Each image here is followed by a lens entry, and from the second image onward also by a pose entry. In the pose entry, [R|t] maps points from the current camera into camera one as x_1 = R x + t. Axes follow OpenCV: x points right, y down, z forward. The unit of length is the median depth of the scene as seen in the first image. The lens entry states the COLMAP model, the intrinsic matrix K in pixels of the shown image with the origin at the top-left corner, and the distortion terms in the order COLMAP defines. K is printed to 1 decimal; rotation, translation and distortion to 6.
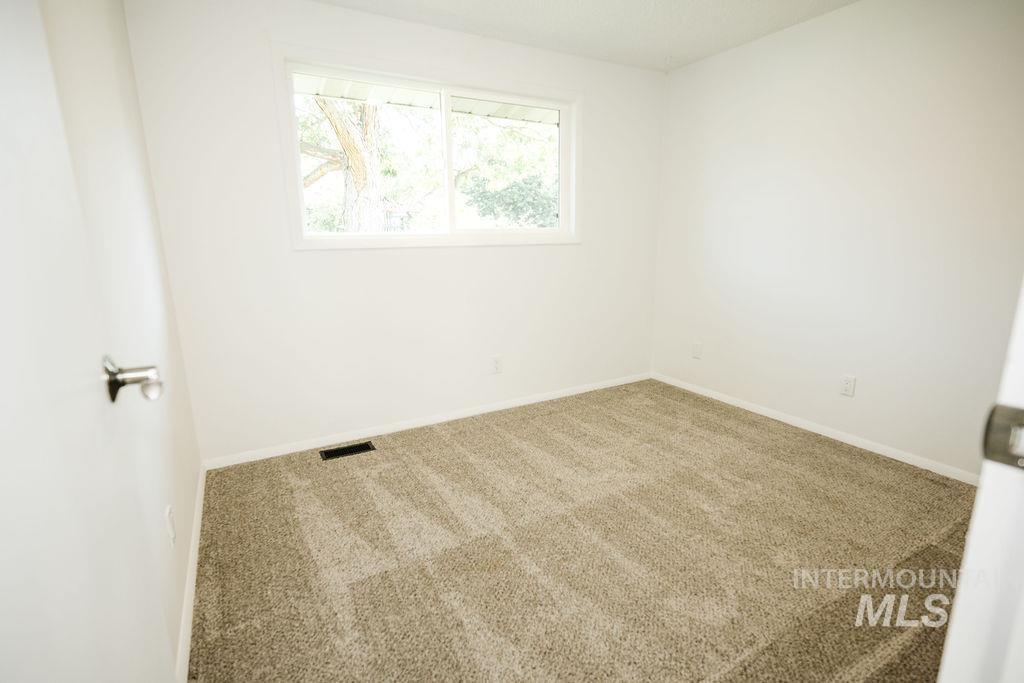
lens RADIAL K [[490.8, 0, 508.8], [0, 490.8, 344.6], [0, 0, 1]] dist [-0.004403, 0.003343]
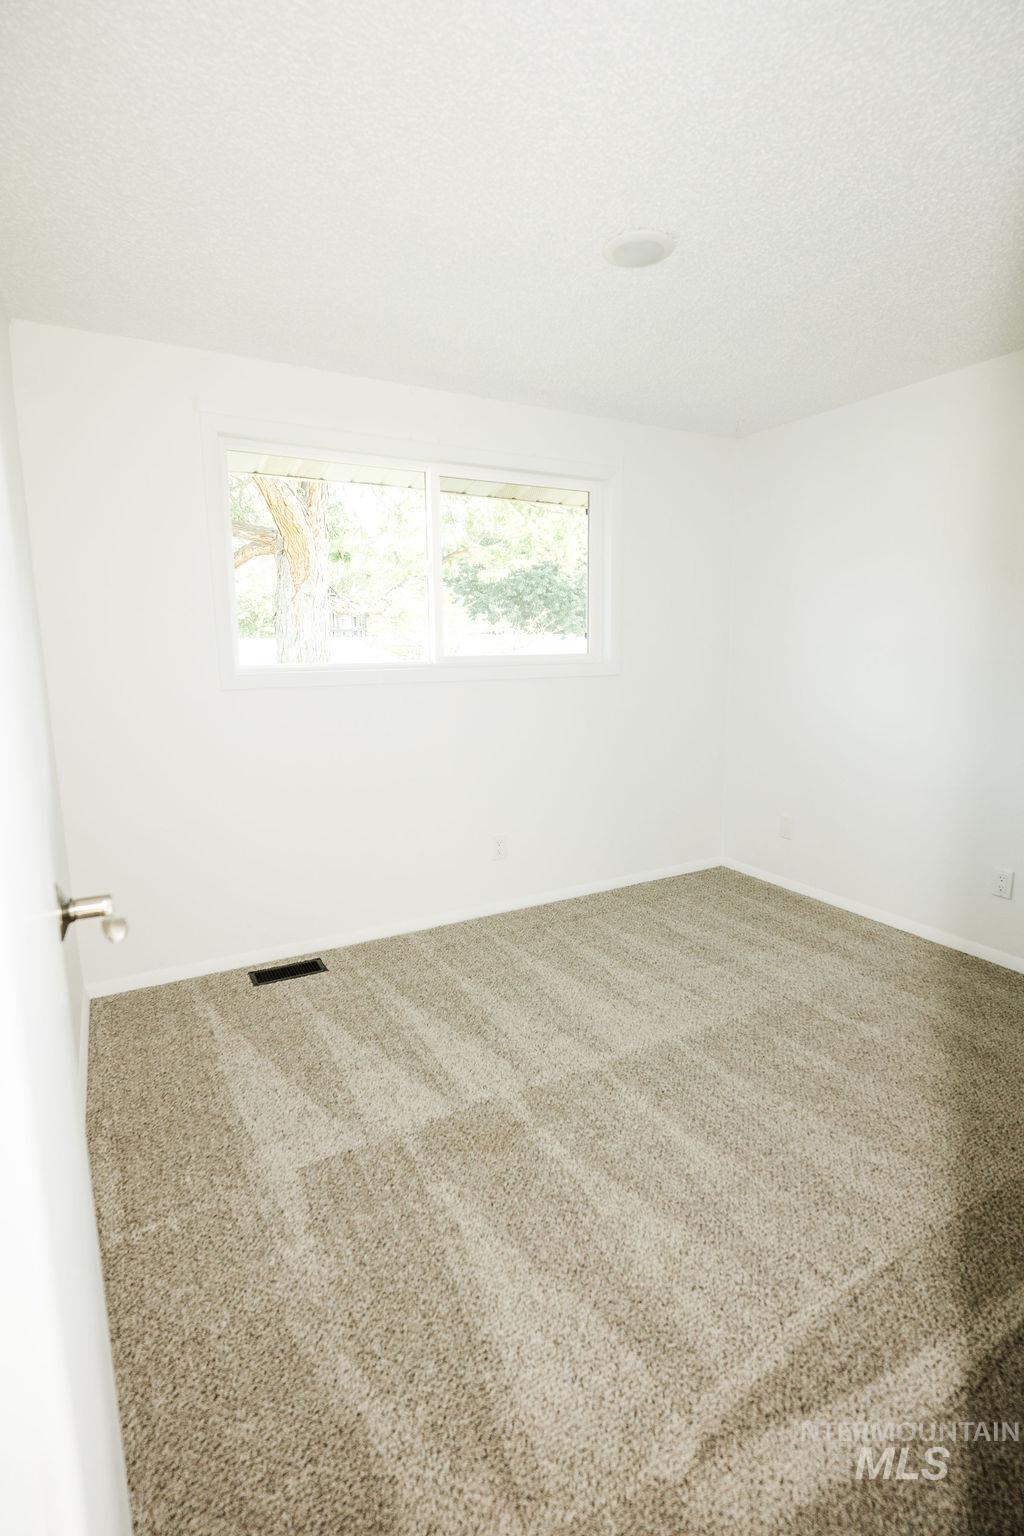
lens RADIAL K [[736.1, 0, 498.2], [0, 736.1, 756.5], [0, 0, 1]] dist [-0.004403, 0.003343]
pose [[0.999914, 0.006075, -0.011655, -0.023289], [-0.006712, 0.998440, -0.055427, -0.047336], [0.011300, 0.055500, 0.998395, -0.088271]]
